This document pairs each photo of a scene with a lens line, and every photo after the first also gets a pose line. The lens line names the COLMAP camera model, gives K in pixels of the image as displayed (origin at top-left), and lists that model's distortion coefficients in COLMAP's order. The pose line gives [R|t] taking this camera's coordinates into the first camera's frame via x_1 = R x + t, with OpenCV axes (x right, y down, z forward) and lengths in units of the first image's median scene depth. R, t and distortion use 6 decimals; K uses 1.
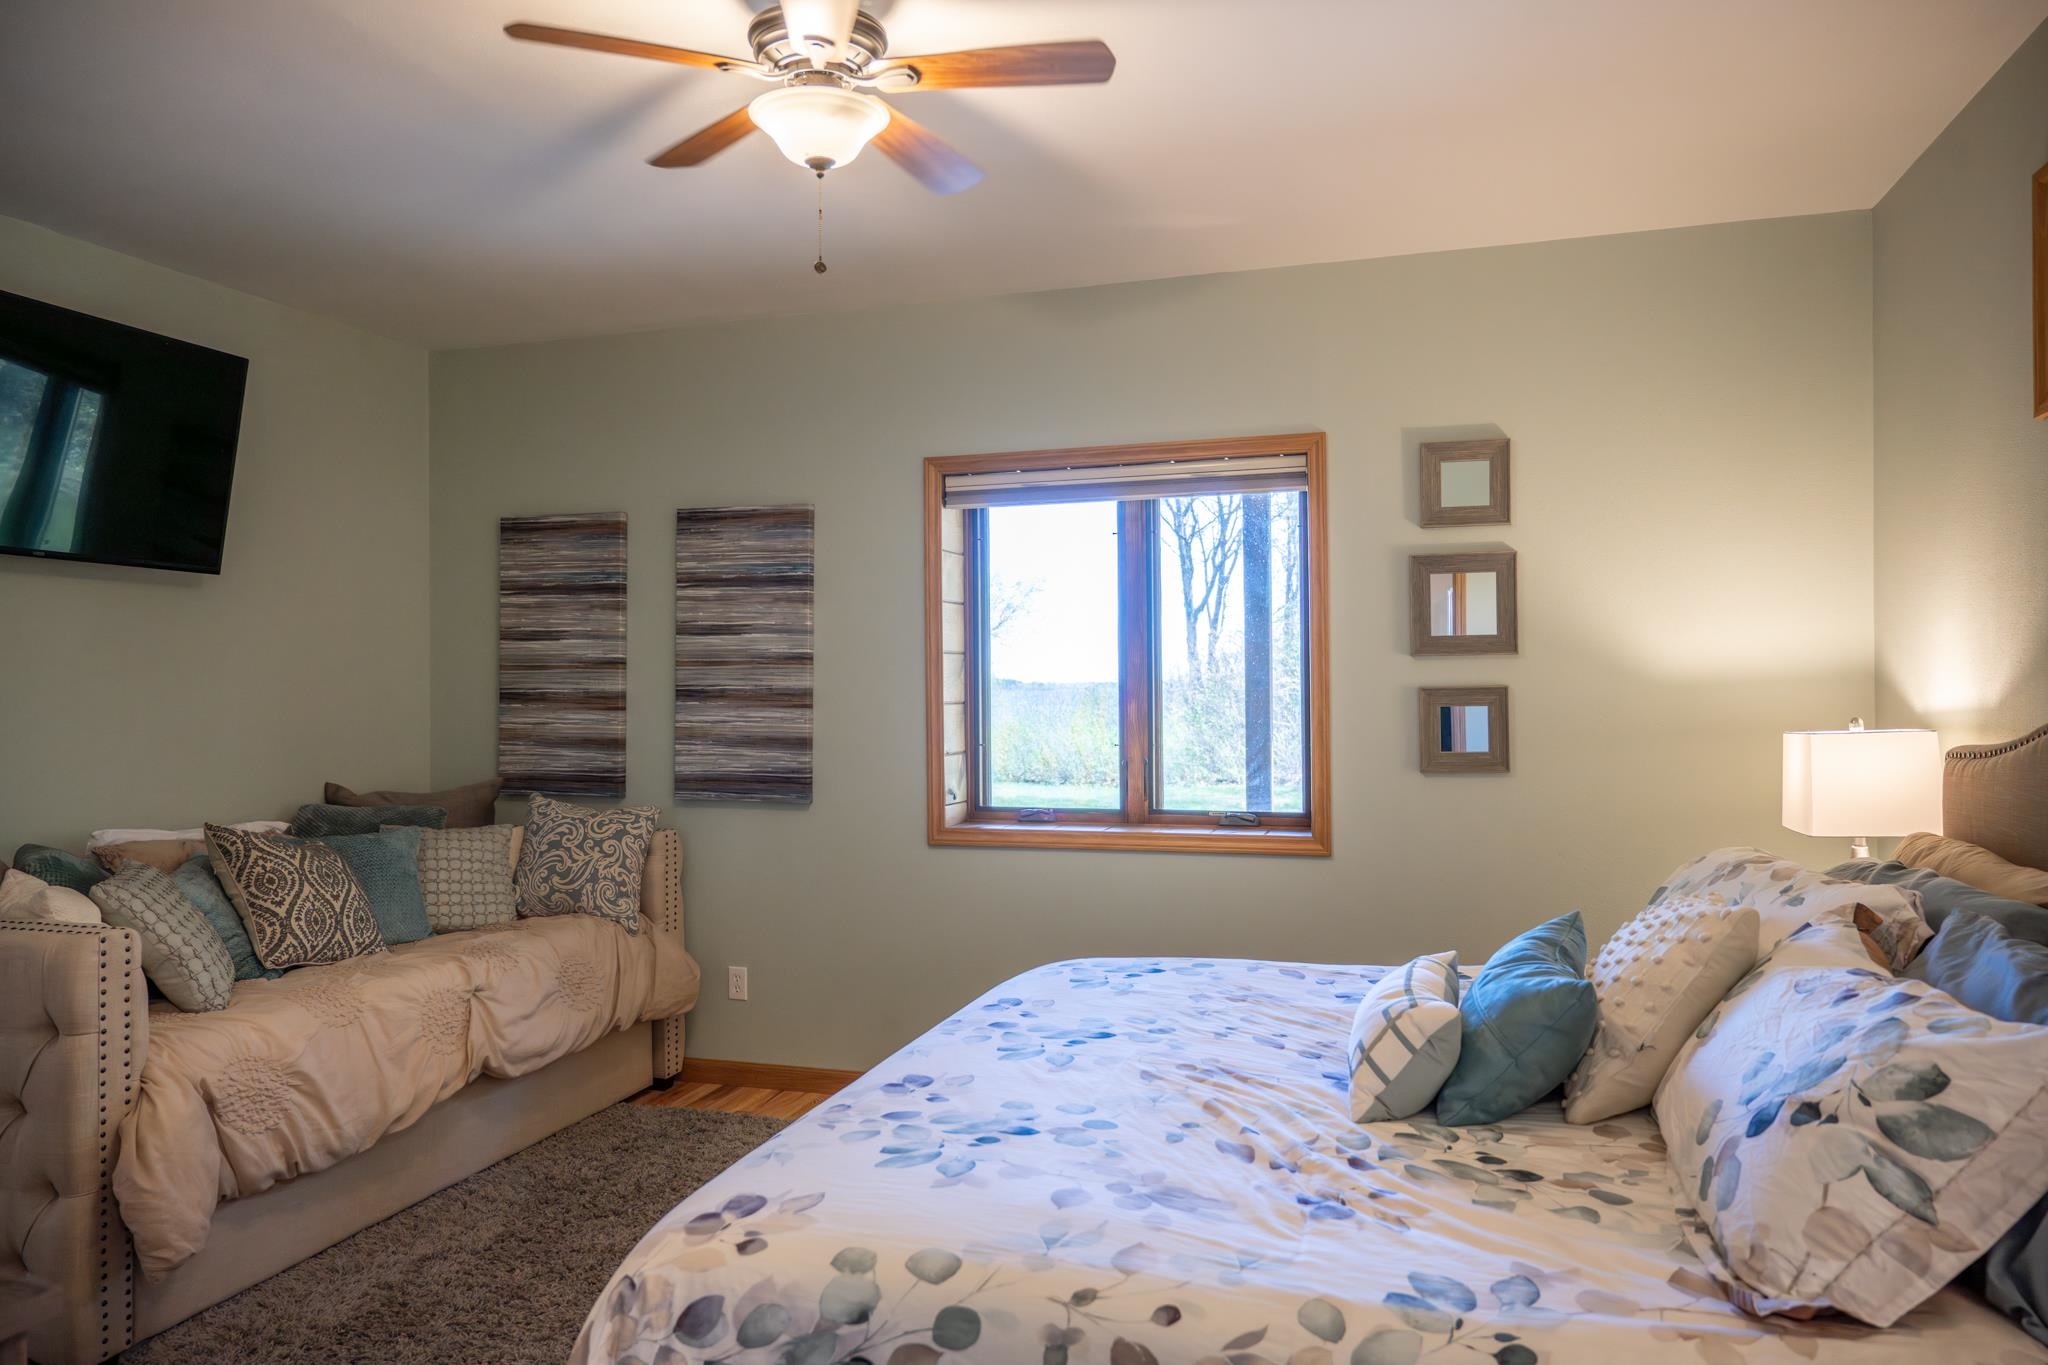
lens RADIAL K [[1372.2, 0, 1024.0], [0, 1372.2, 682.5], [0, 0, 1]] dist [-0.009044, 0.003220]
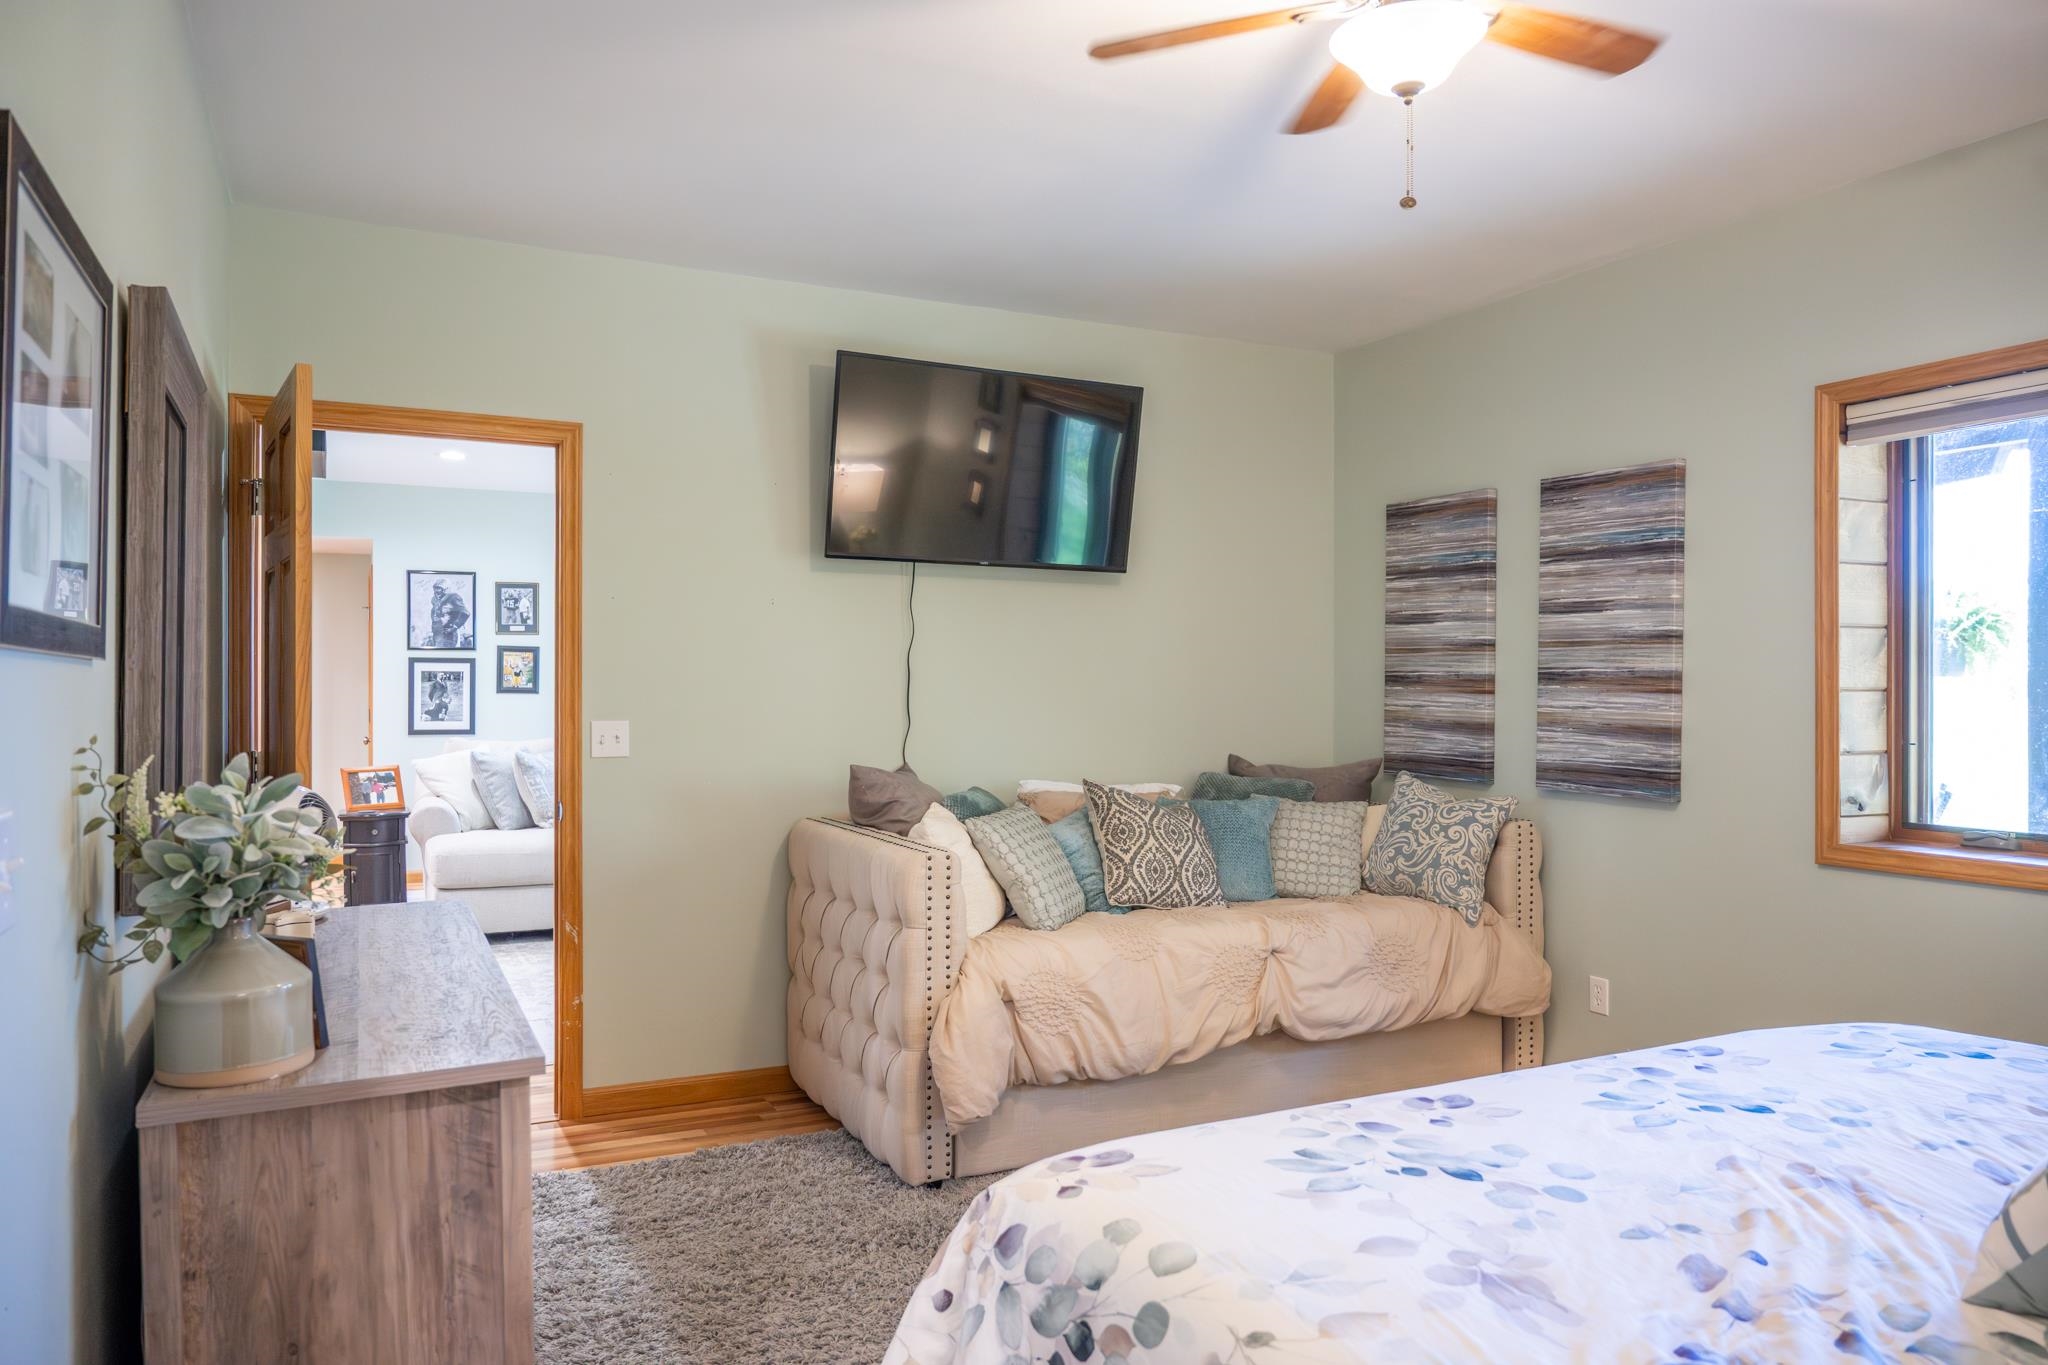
lens RADIAL K [[1382.6, 0, 1025.8], [0, 1382.6, 690.4], [0, 0, 1]] dist [-0.006774, 0.003210]
pose [[0.686772, 0.011162, -0.726787, 0.245958], [-0.004255, 0.999927, 0.011335, 0.010593], [0.726861, -0.004692, 0.686769, 0.122766]]
